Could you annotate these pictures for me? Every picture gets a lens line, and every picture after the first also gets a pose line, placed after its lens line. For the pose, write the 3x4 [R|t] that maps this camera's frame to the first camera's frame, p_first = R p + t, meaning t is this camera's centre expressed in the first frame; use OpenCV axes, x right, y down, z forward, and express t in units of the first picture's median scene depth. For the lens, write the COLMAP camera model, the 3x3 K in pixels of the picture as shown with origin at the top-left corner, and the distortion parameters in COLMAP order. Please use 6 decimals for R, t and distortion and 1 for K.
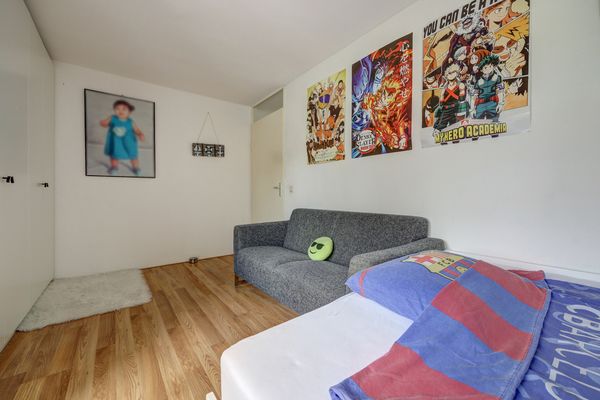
lens RADIAL K [[243.8, 0, 302.2], [0, 243.8, 195.8], [0, 0, 1]] dist [-0.000077, -0.000339]
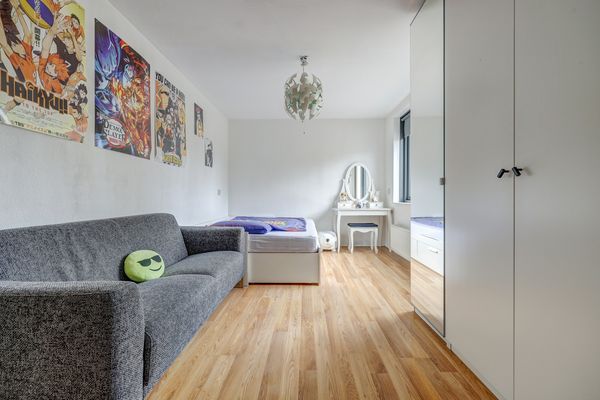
lens RADIAL K [[243.8, 0, 300.4], [0, 243.8, 198.9], [0, 0, 1]] dist [-0.000077, -0.000339]
pose [[-0.775054, -0.002098, 0.631892, -0.853841], [0.006896, 0.999907, 0.011779, -0.001274], [-0.631857, 0.013487, -0.774967, 1.380711]]
